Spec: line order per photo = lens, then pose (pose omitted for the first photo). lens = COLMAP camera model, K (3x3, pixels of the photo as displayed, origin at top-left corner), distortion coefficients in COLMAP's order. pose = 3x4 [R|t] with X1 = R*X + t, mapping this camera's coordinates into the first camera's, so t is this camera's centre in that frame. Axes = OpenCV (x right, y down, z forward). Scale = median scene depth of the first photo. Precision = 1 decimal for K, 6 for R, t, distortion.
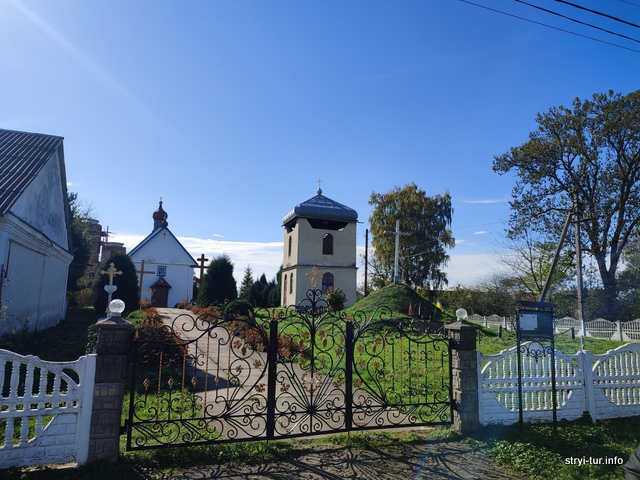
lens RADIAL K [[454.5, 0, 320.6], [0, 454.5, 236.8], [0, 0, 1]] dist [0.027600, -0.005696]
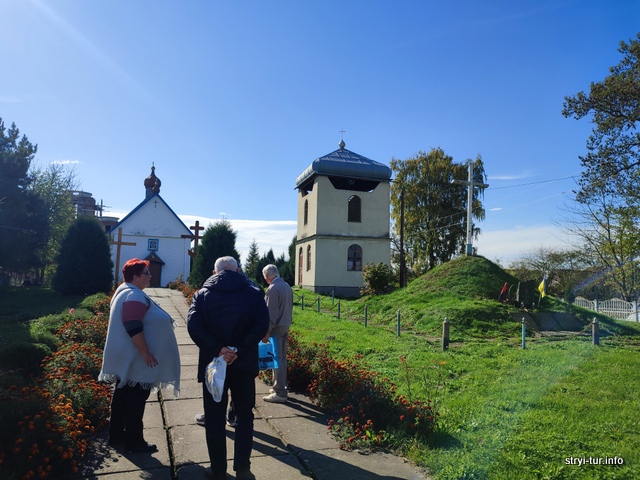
lens RADIAL K [[454.5, 0, 324.7], [0, 454.5, 240.9], [0, 0, 1]] dist [0.027600, -0.005696]
pose [[0.999999, -0.001011, -0.001053, -0.033111], [0.001069, 0.998430, 0.055997, 0.025929], [0.000995, -0.055998, 0.998430, 0.189166]]
